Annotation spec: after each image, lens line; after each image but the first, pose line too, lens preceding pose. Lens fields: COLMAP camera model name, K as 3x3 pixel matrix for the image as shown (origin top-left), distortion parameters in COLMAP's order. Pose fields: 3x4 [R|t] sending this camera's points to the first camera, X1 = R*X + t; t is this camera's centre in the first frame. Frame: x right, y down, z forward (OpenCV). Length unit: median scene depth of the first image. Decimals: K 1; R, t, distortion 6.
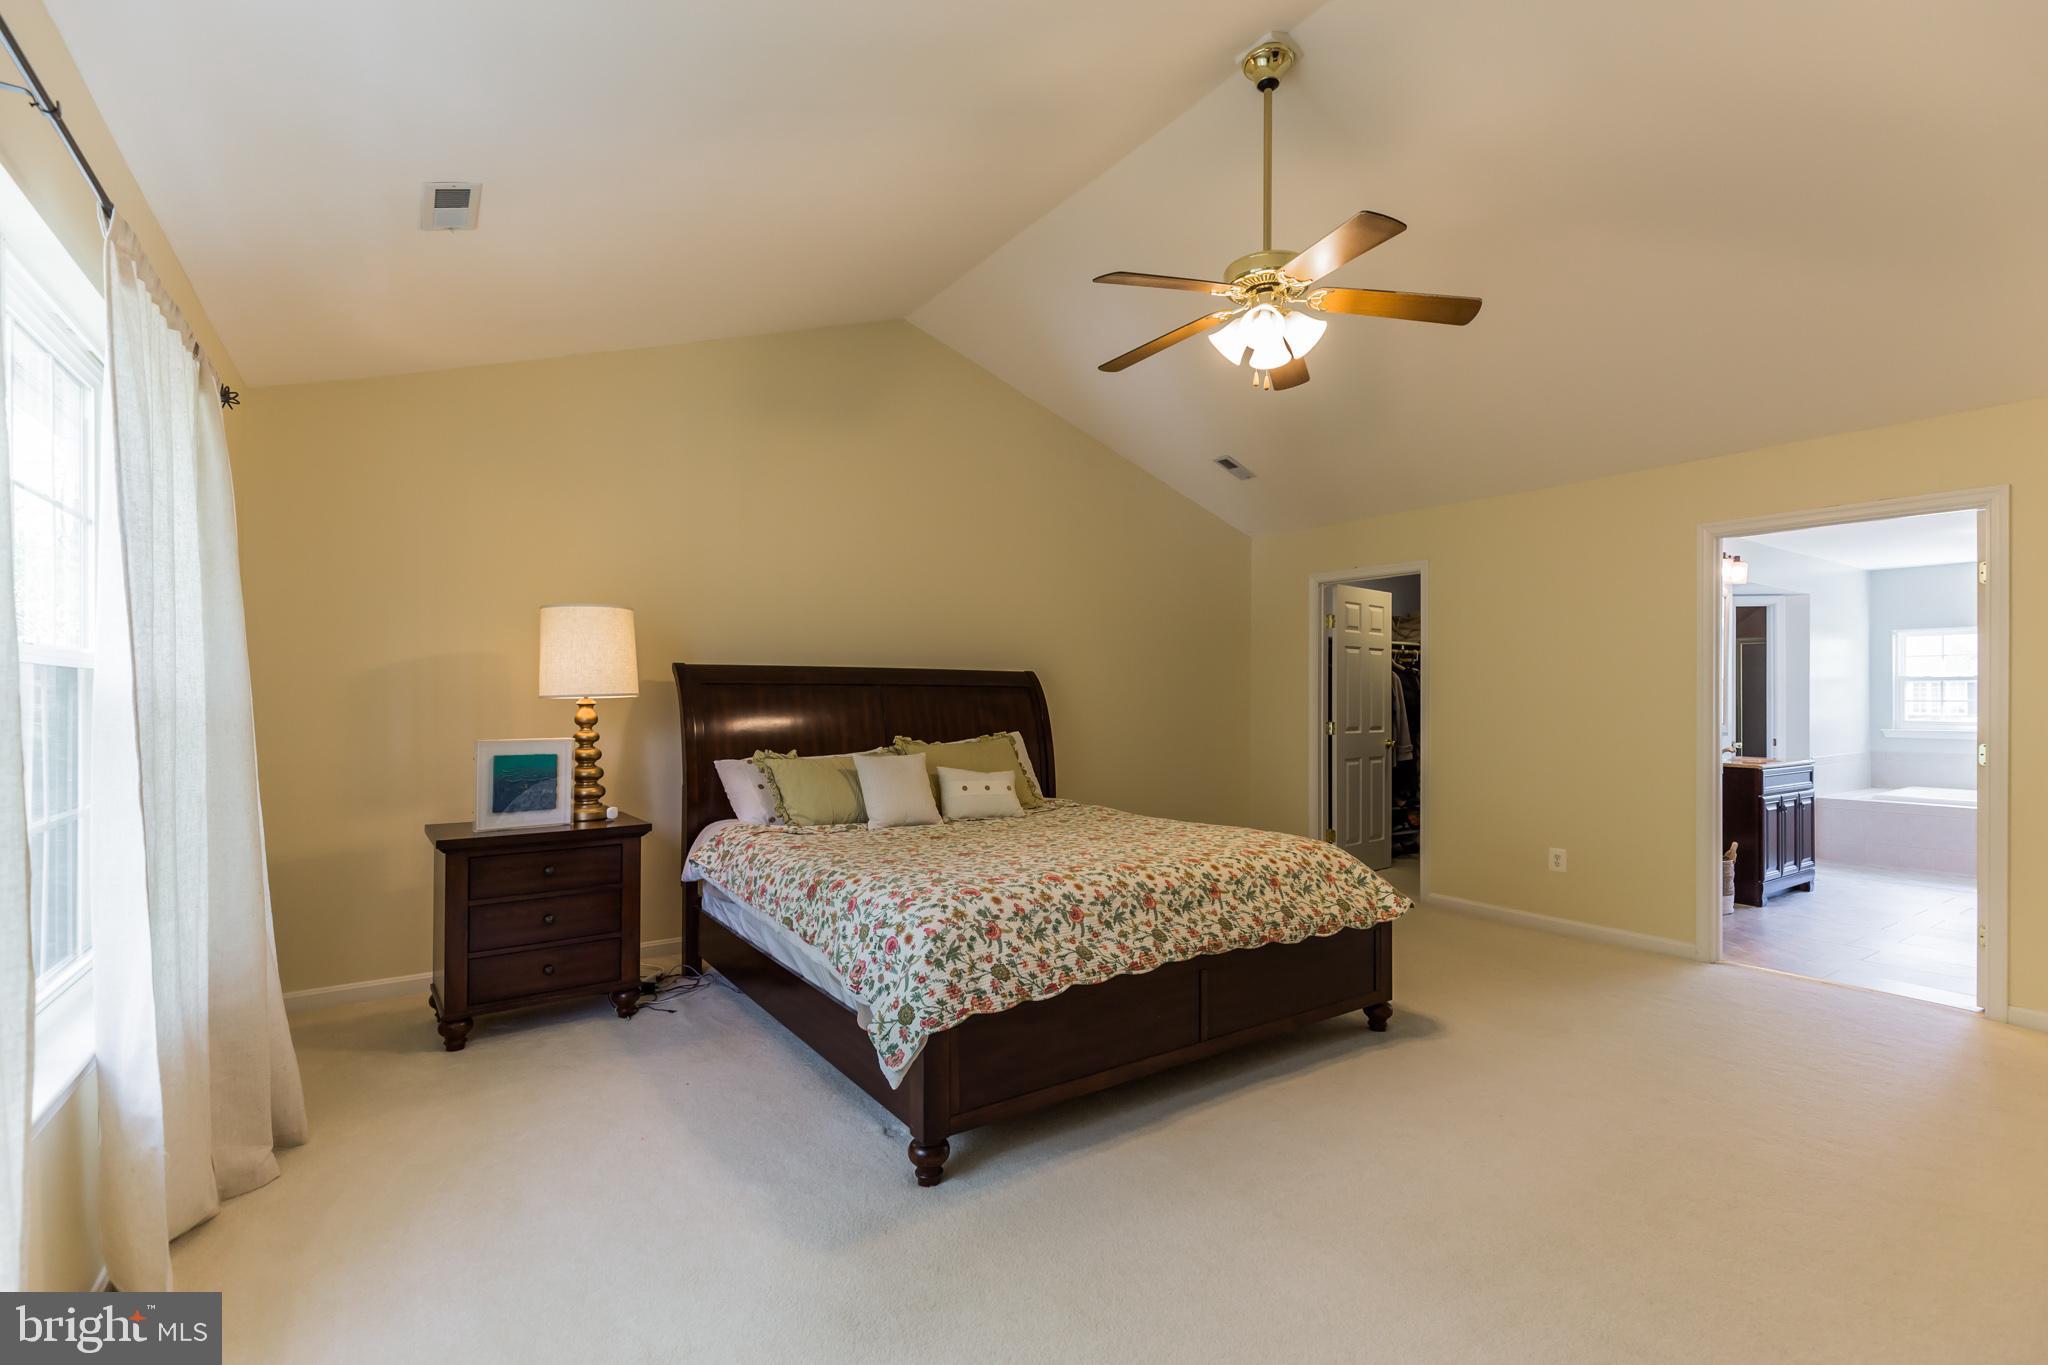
lens RADIAL K [[915.2, 0, 1024.7], [0, 915.2, 698.2], [0, 0, 1]] dist [-0.002745, -0.000141]
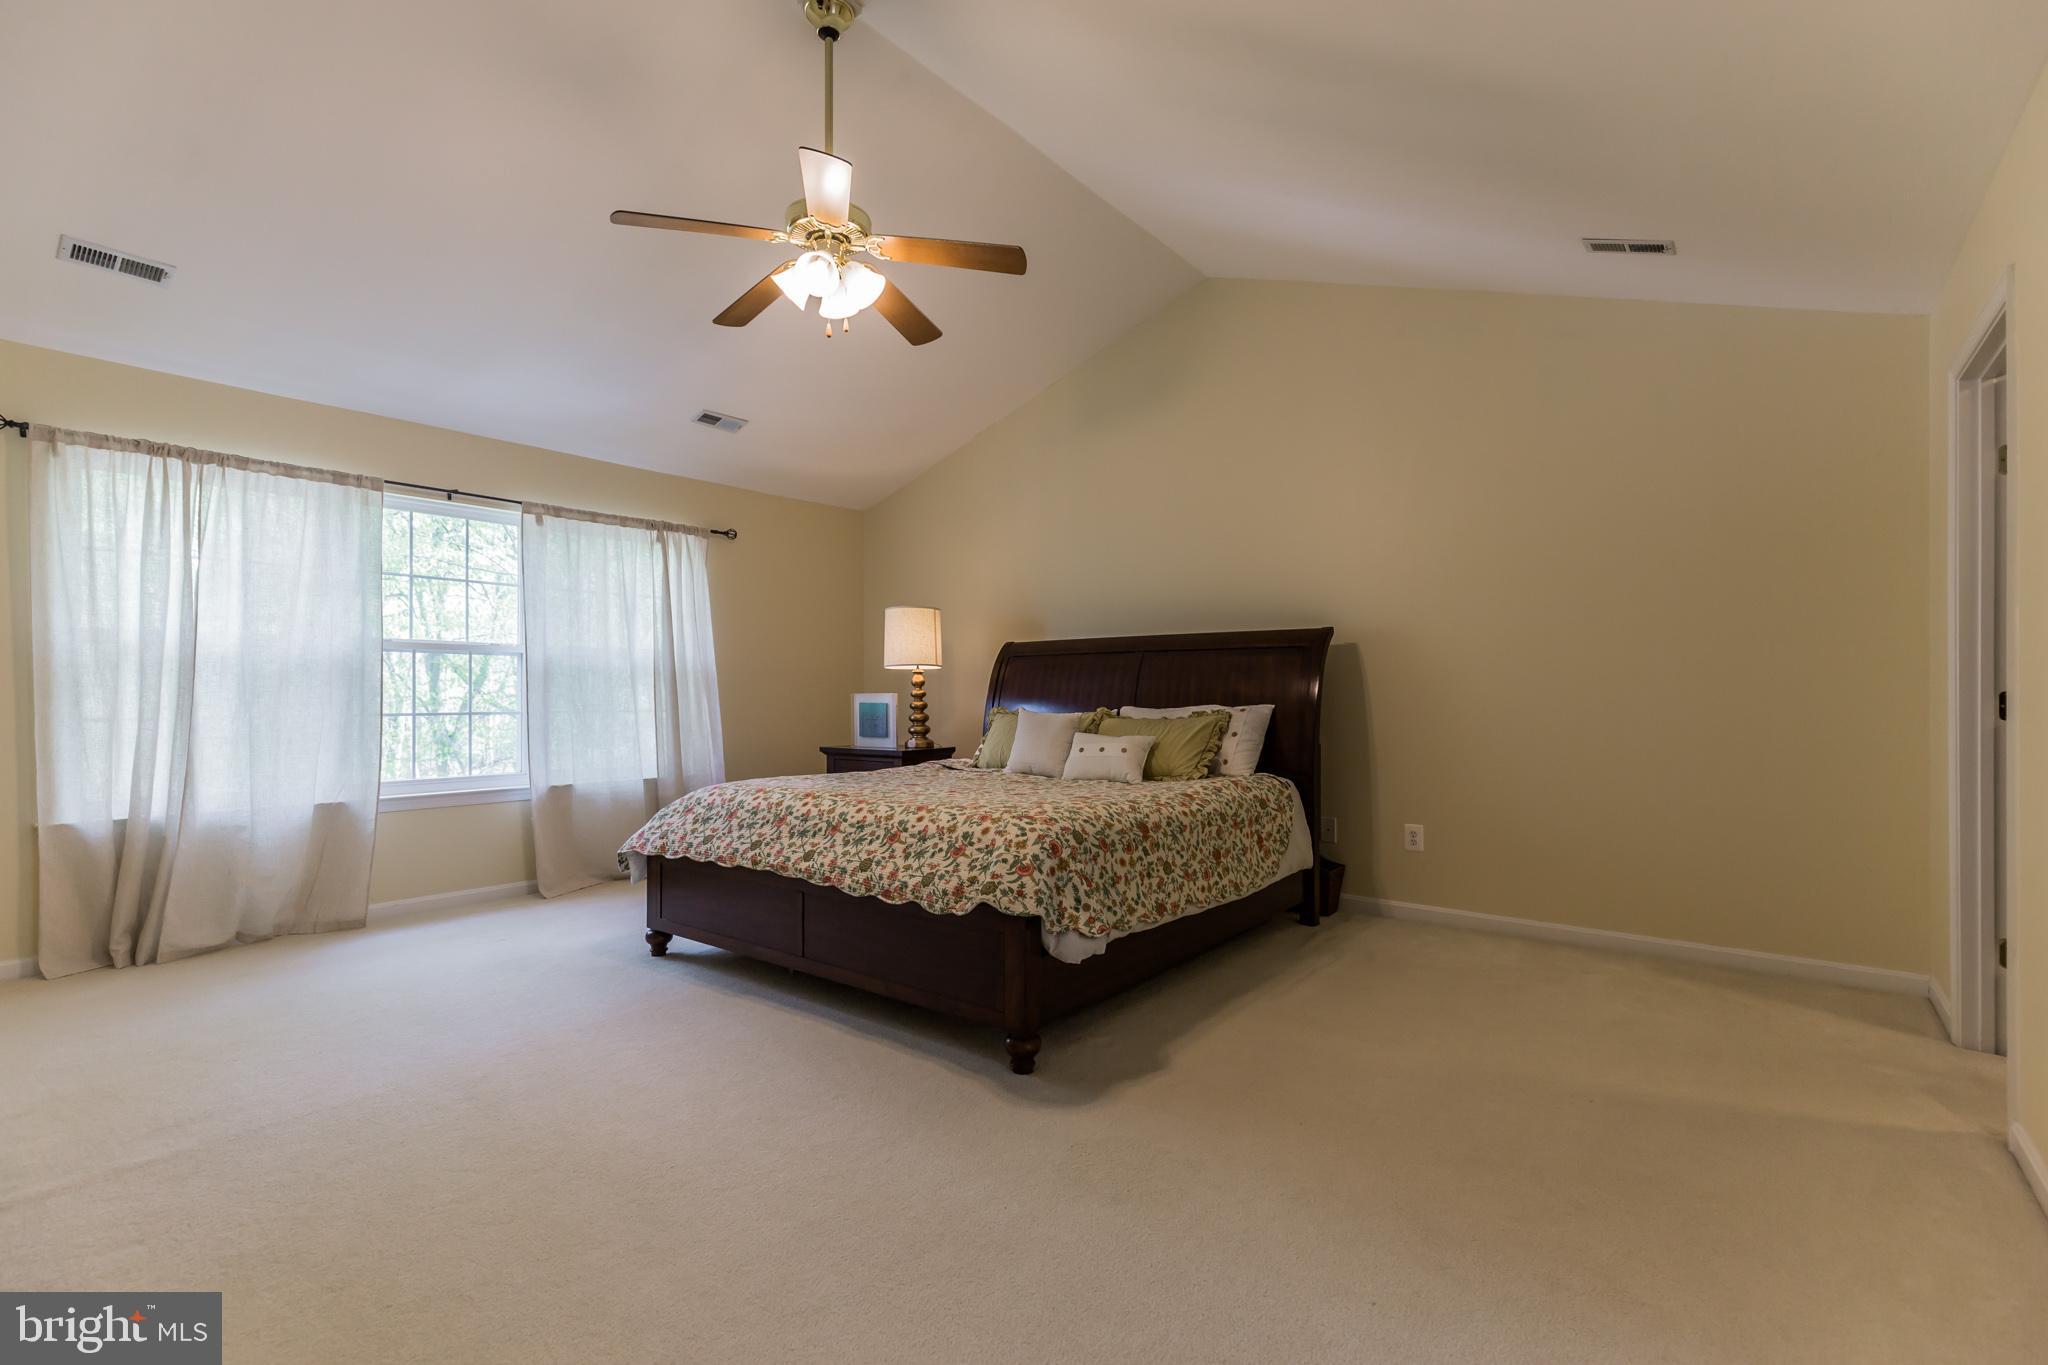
lens RADIAL K [[915.2, 0, 1024.7], [0, 915.2, 698.2], [0, 0, 1]] dist [-0.002745, -0.000141]
pose [[0.293130, -0.002274, -0.956070, 1.234286], [0.009669, 0.999953, 0.000586, 0.061008], [0.956024, -0.009416, 0.293138, 0.872196]]
